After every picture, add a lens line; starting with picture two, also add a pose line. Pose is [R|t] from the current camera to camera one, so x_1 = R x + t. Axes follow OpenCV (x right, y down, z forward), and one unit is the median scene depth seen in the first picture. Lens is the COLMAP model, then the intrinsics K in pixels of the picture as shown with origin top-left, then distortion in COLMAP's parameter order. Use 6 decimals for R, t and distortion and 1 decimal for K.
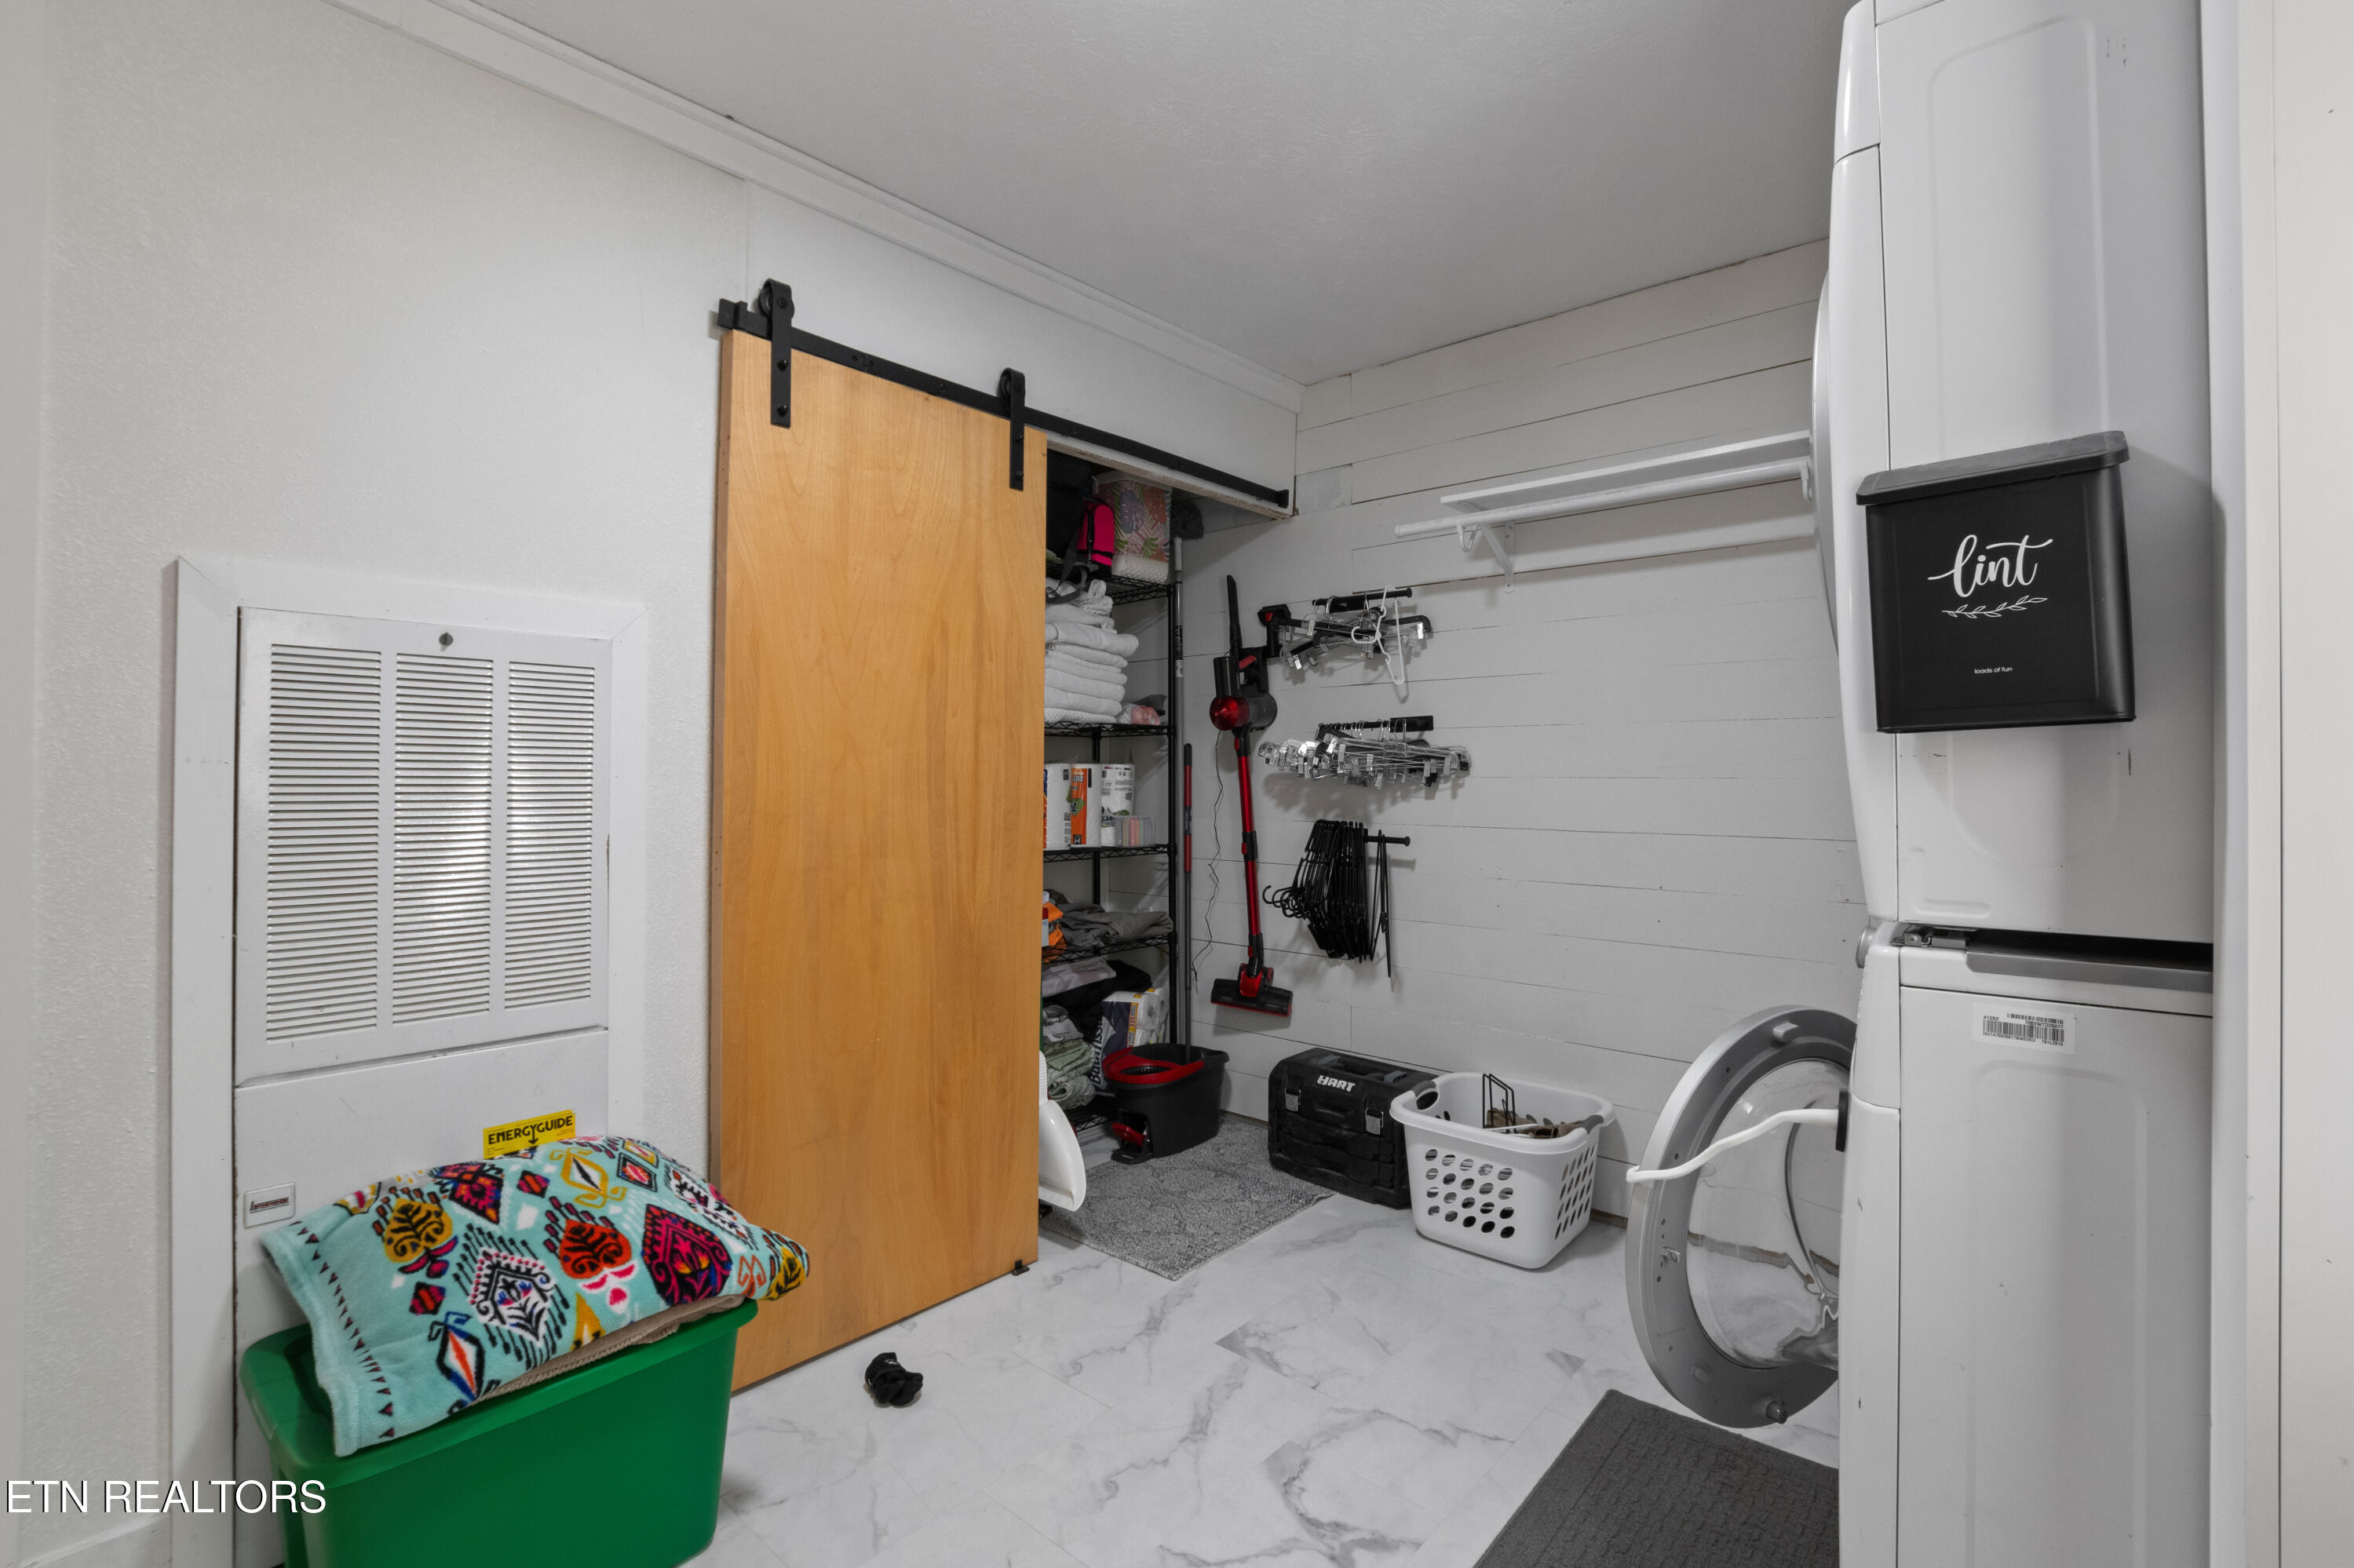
lens RADIAL K [[1046.9, 0, 1176.7], [0, 1046.9, 770.5], [0, 0, 1]] dist [-0.033601, 0.005091]
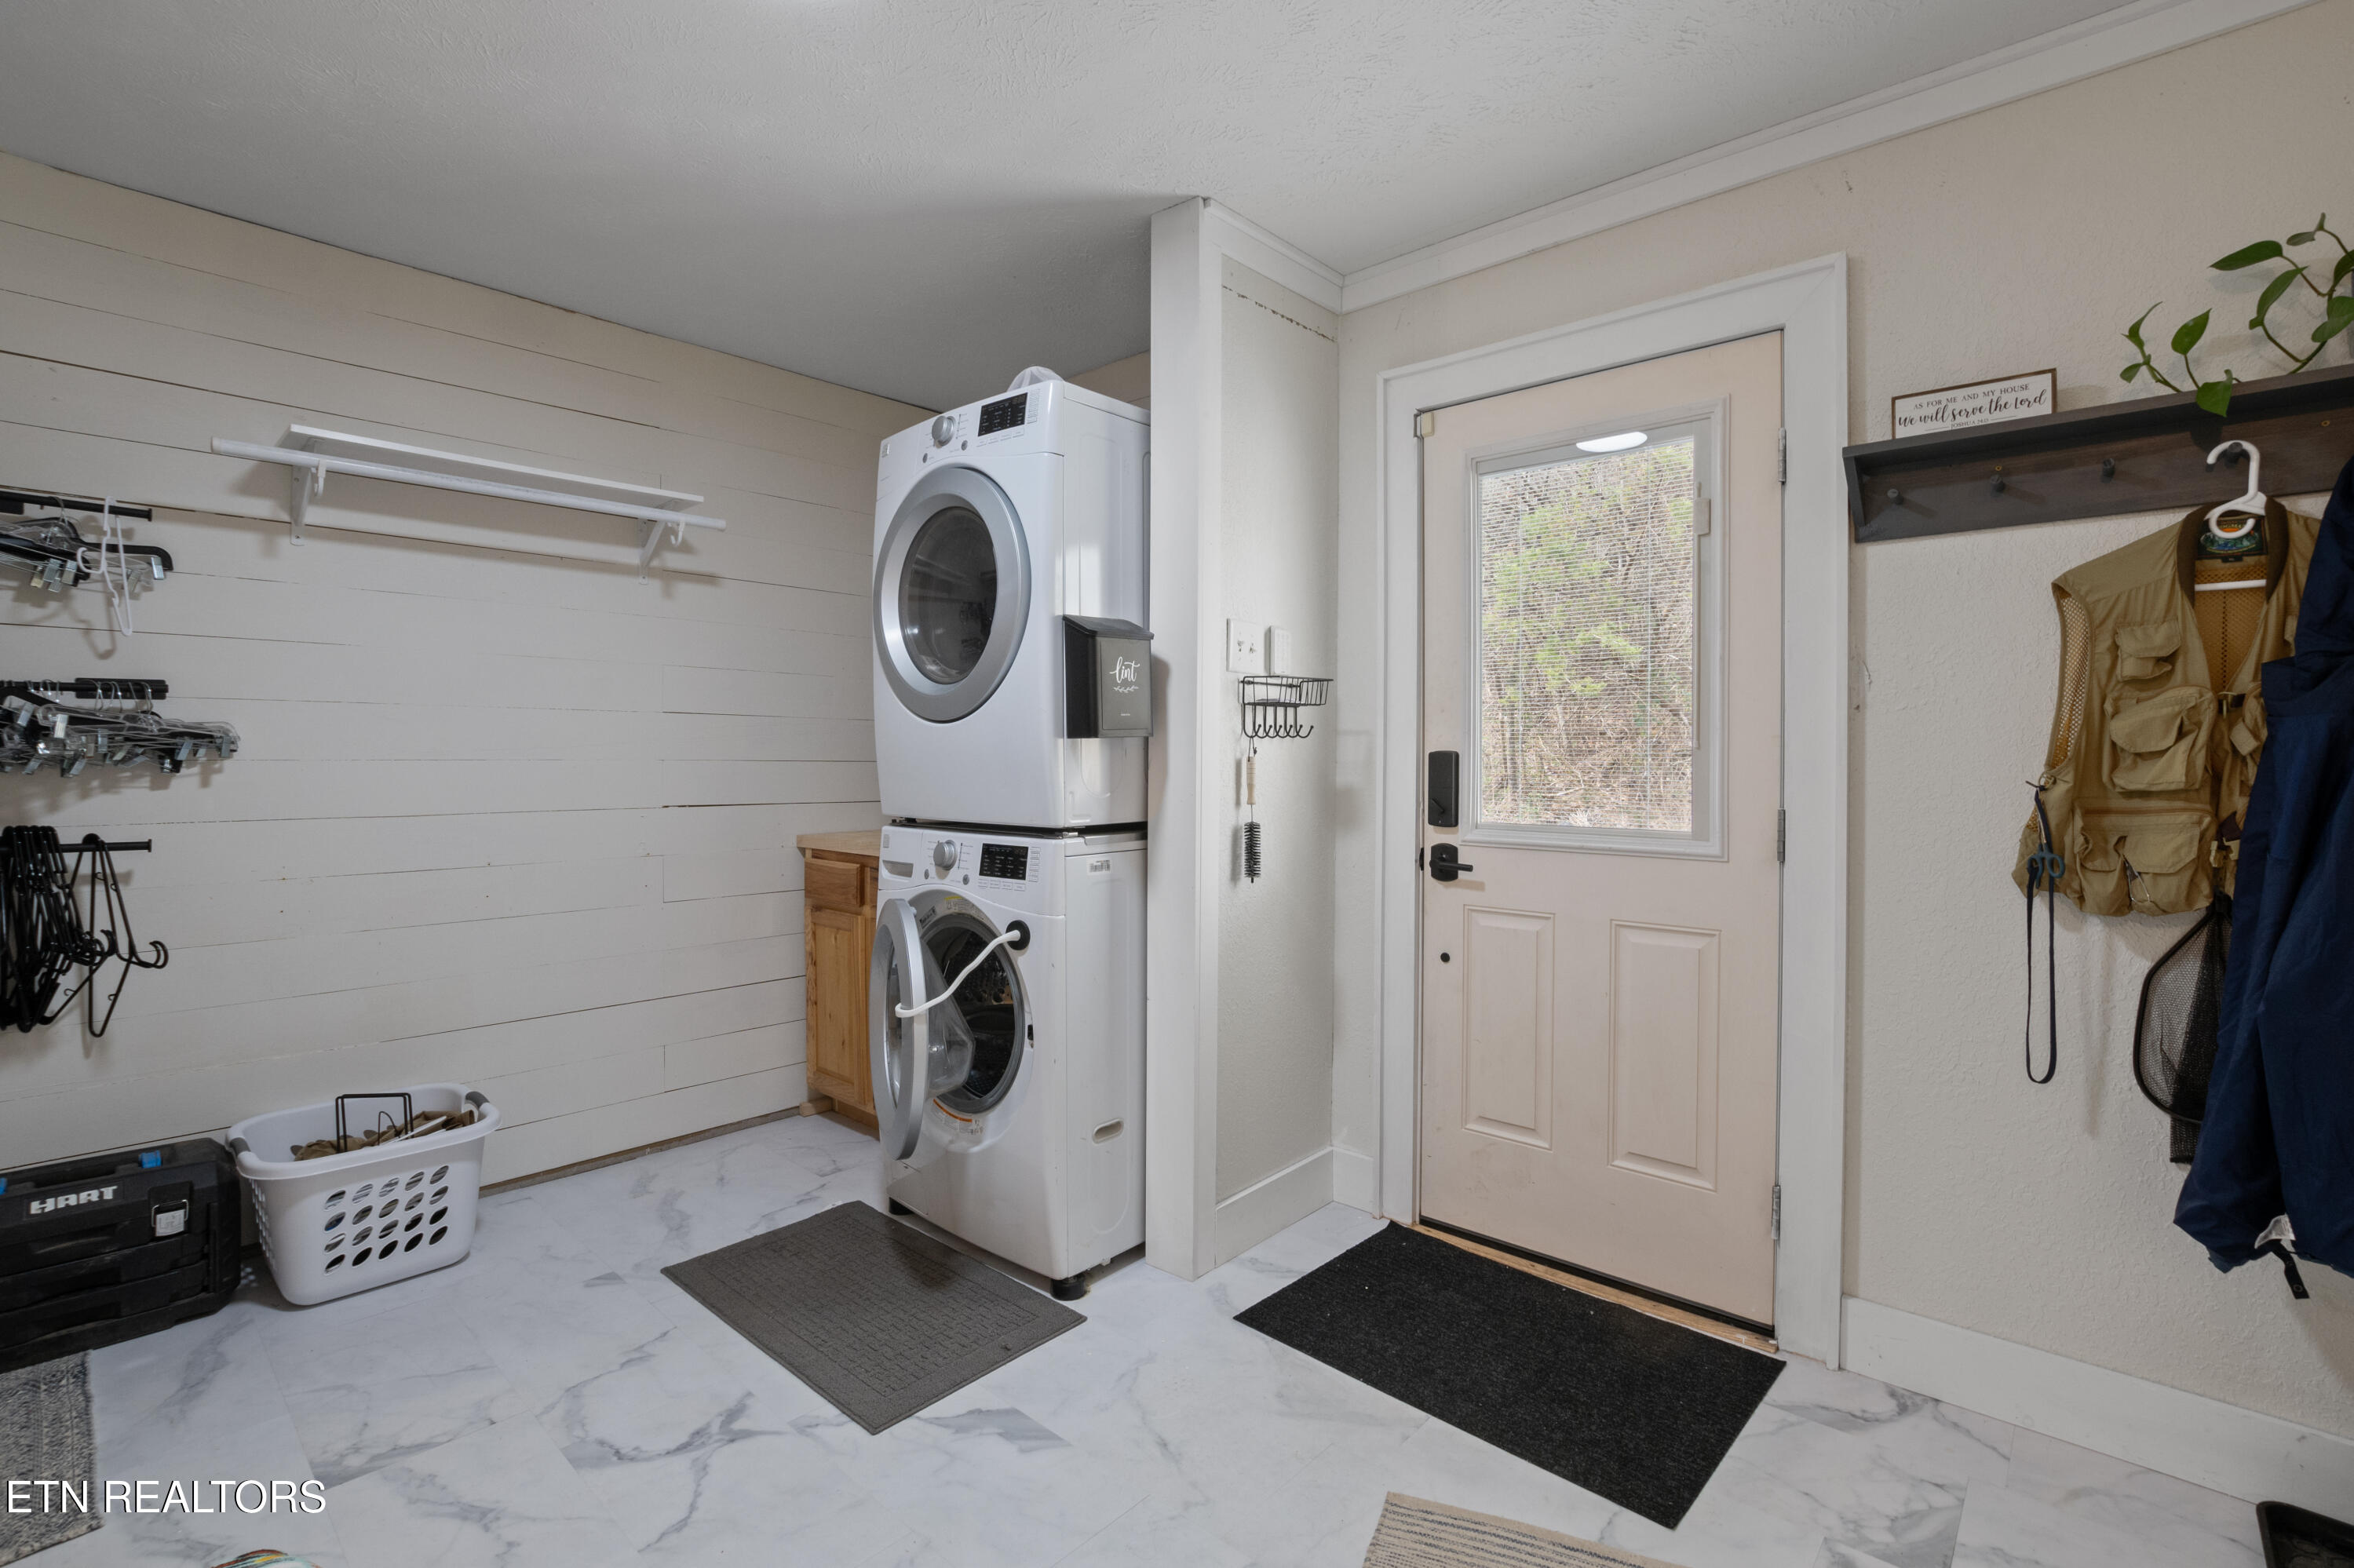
lens RADIAL K [[1046.9, 0, 1178.7], [0, 1046.9, 773.8], [0, 0, 1]] dist [-0.033601, 0.005091]
pose [[0.017556, -0.016008, 0.999718, -0.579697], [-0.005162, 0.999857, 0.016101, 0.000395], [-0.999833, -0.005443, 0.017471, 0.288445]]
